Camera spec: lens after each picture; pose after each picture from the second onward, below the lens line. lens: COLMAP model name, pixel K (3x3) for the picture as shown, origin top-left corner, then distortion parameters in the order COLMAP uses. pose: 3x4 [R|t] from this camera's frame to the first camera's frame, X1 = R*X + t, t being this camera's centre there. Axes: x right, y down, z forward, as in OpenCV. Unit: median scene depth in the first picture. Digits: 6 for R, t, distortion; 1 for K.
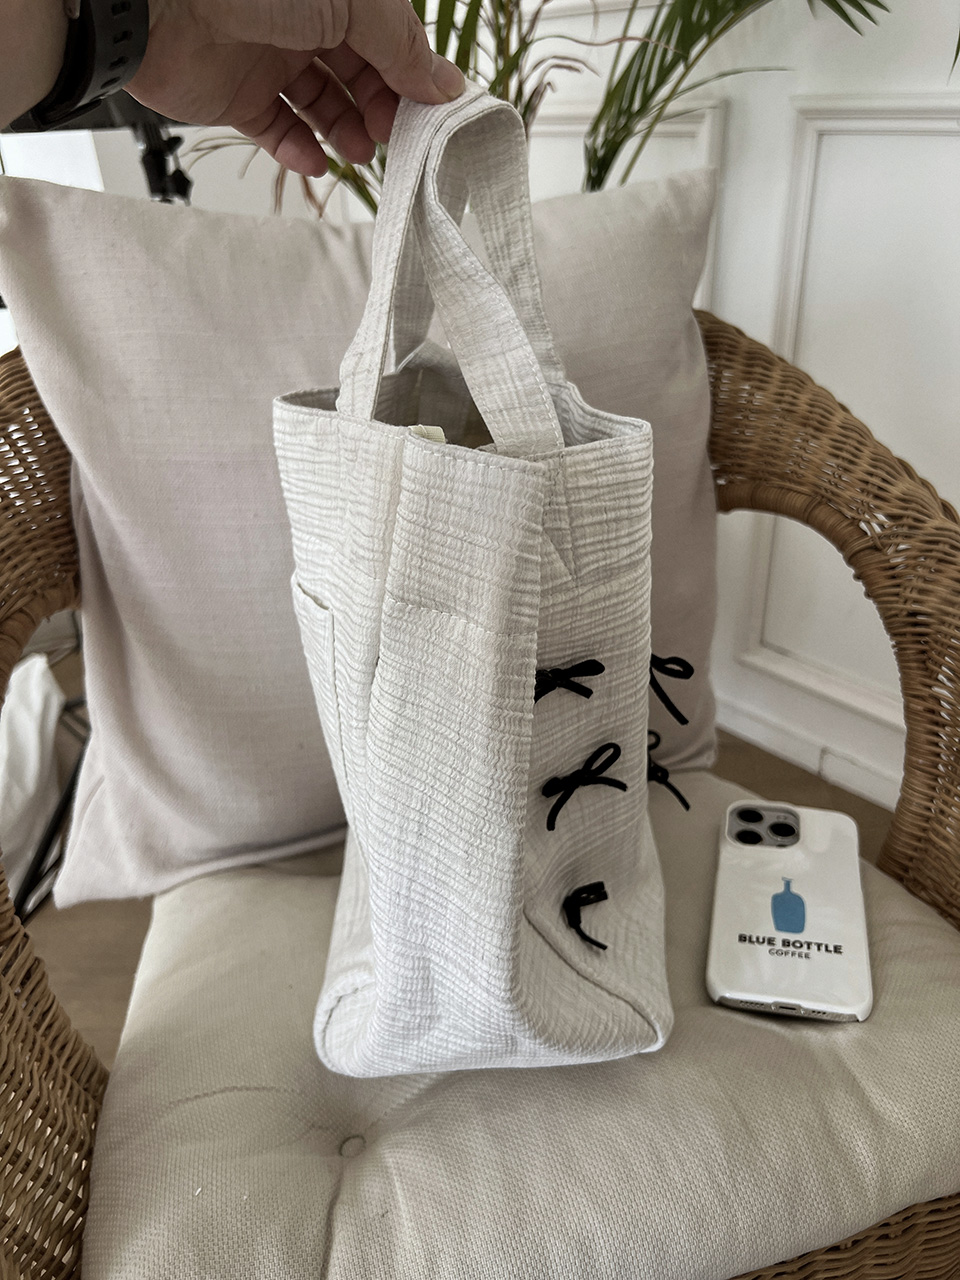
lens RADIAL K [[990.0, 0, 474.6], [0, 990.0, 627.6], [0, 0, 1]] dist [-0.010737, 0.000313]
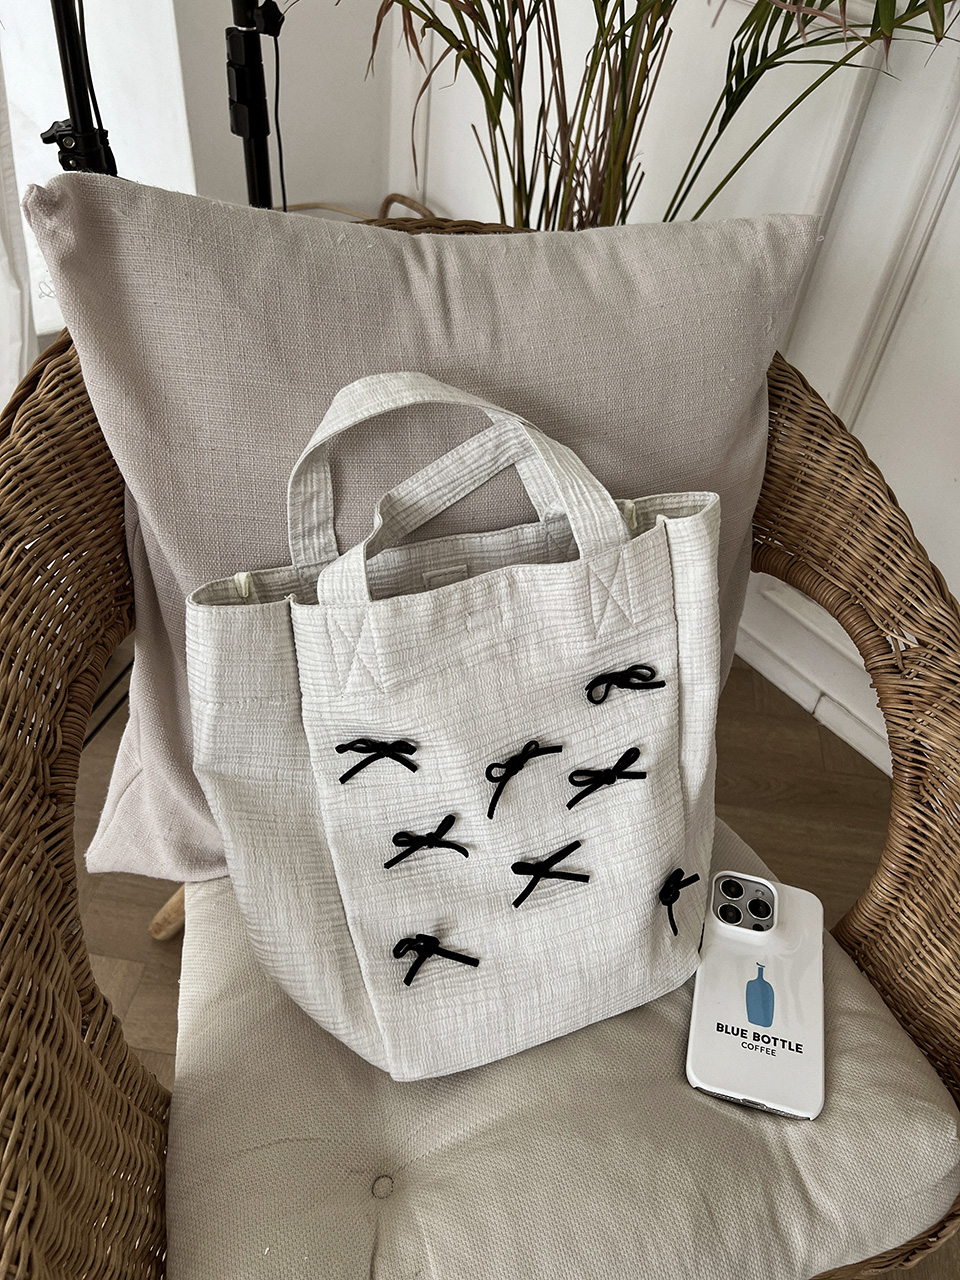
lens RADIAL K [[979.2, 0, 480.0], [0, 979.2, 640.0], [0, 0, 1]] dist [0.000294, 0.004474]
pose [[0.990559, 0.106559, 0.086241, -0.134492], [-0.125004, 0.960353, 0.249189, -0.316383], [-0.056269, -0.257617, 0.964607, 0.011508]]
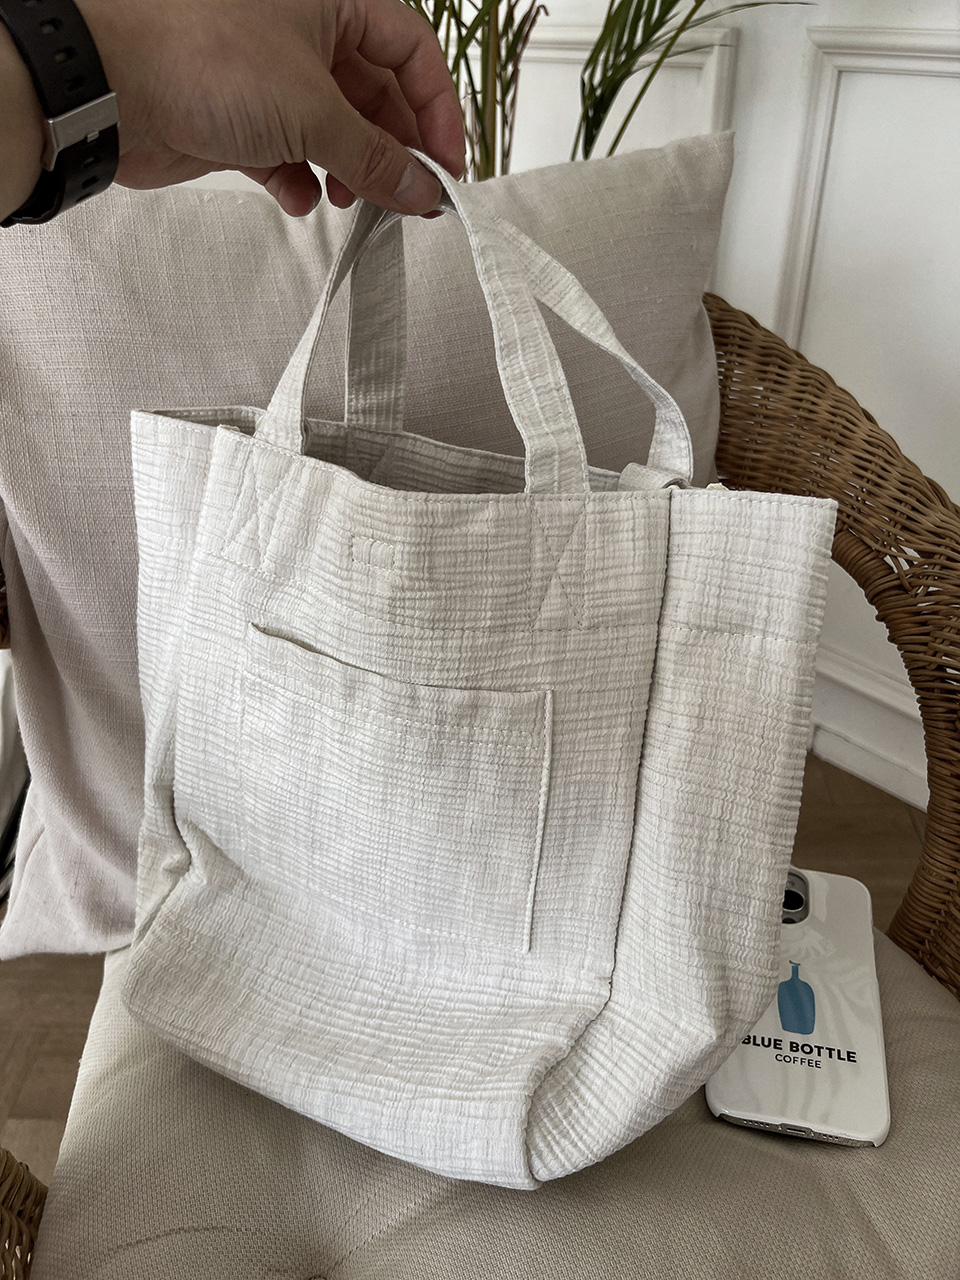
lens RADIAL K [[990.5, 0, 476.6], [0, 990.5, 638.8], [0, 0, 1]] dist [-0.006554, -0.010996]
pose [[0.999868, 0.003401, 0.015901, 0.006755], [-0.004733, 0.996414, 0.084478, -0.108443], [-0.015557, -0.084542, 0.996298, 0.111257]]
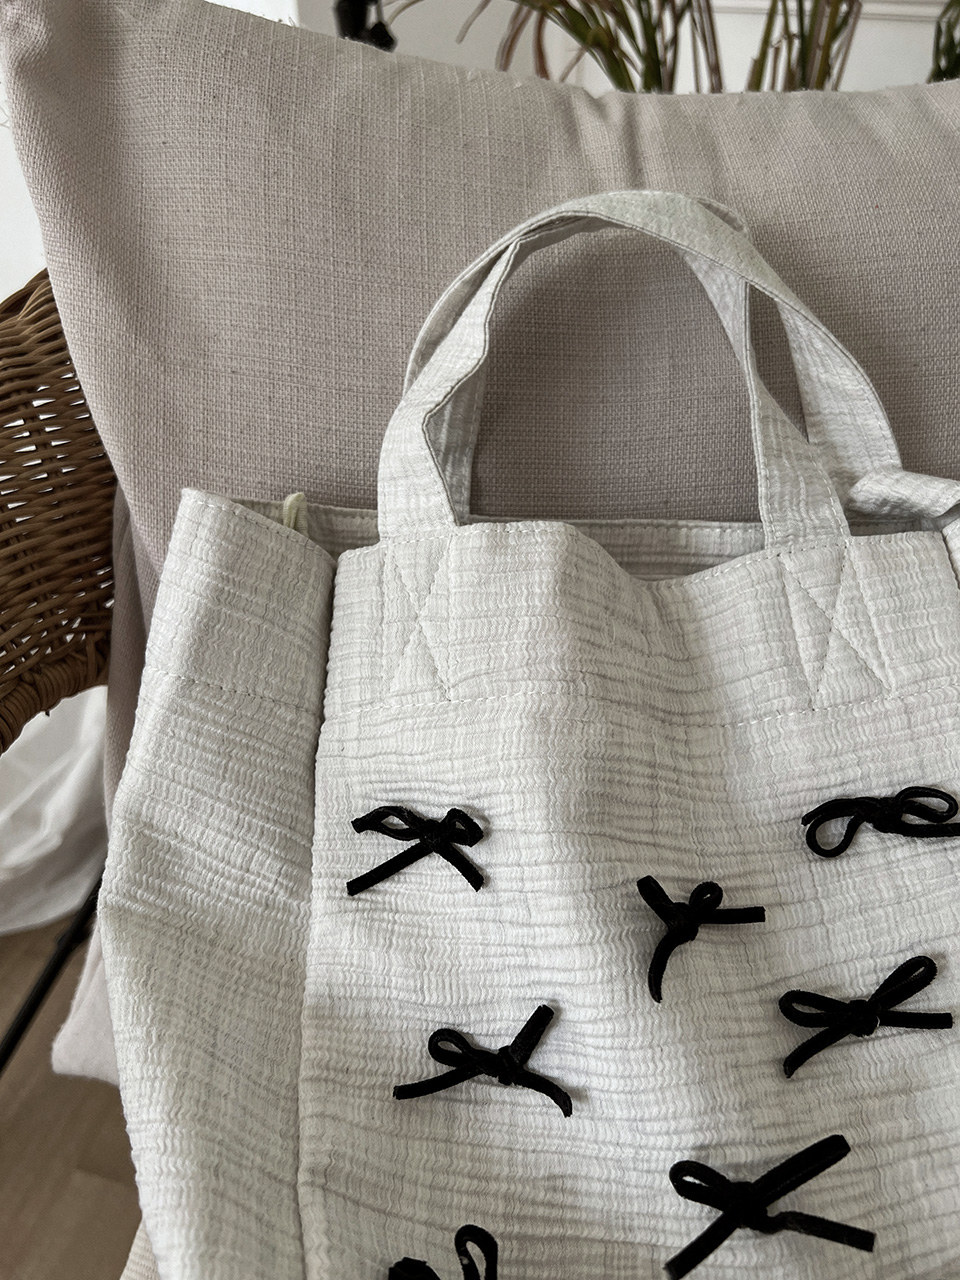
lens RADIAL K [[990.5, 0, 476.6], [0, 990.5, 638.8], [0, 0, 1]] dist [-0.006554, -0.010996]
pose [[0.977795, 0.155651, -0.140321, -0.083340], [-0.142351, 0.984716, 0.100353, -0.151177], [0.153797, -0.078150, 0.985007, 0.419630]]
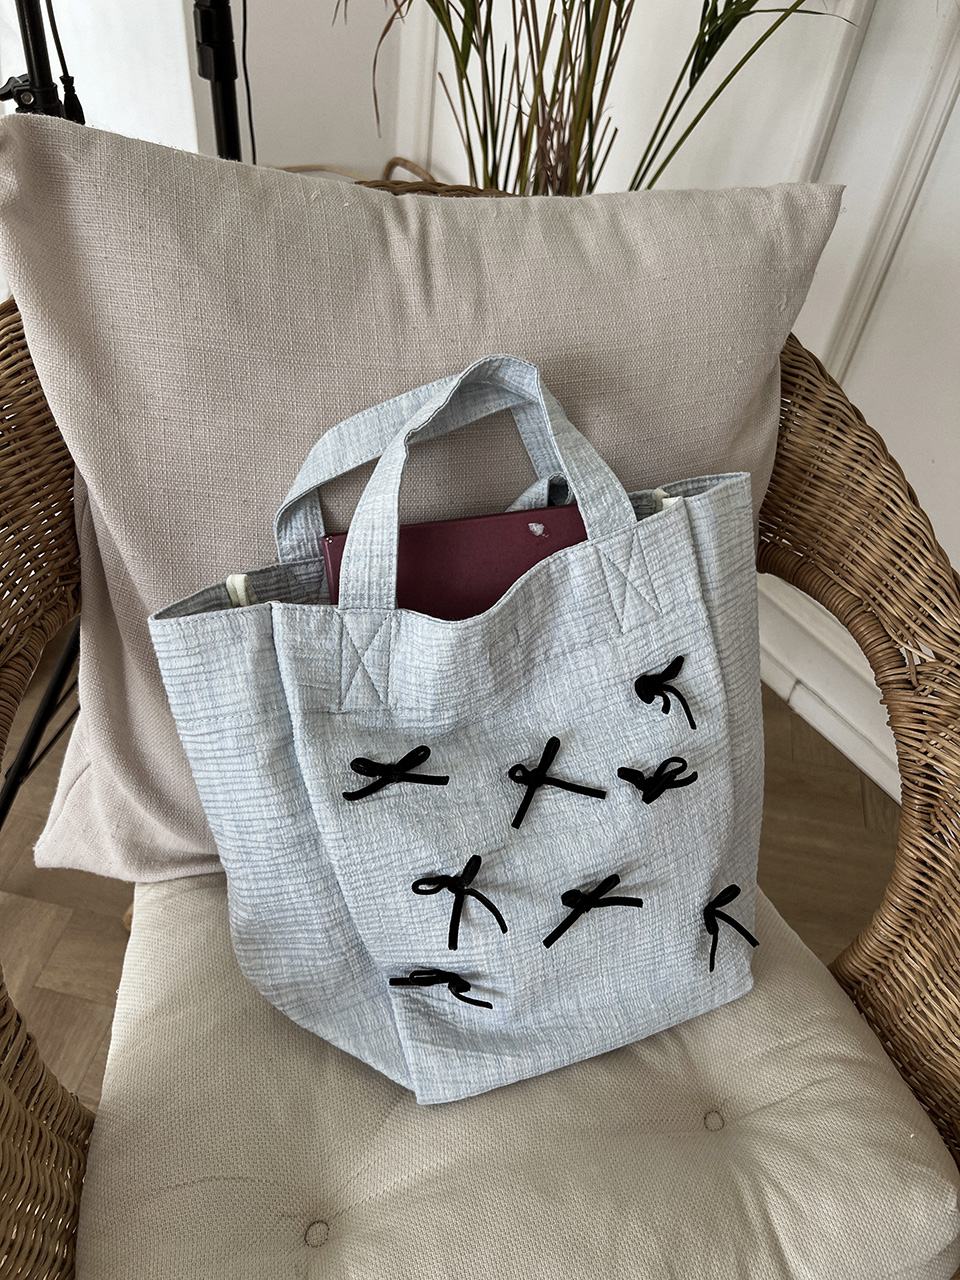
lens RADIAL K [[986.0, 0, 471.0], [0, 986.0, 628.4], [0, 0, 1]] dist [0.003420, -0.009994]
pose [[0.988033, 0.142443, 0.059175, -0.085753], [-0.152827, 0.955949, 0.250611, -0.308749], [-0.020871, -0.256655, 0.966278, 0.085136]]
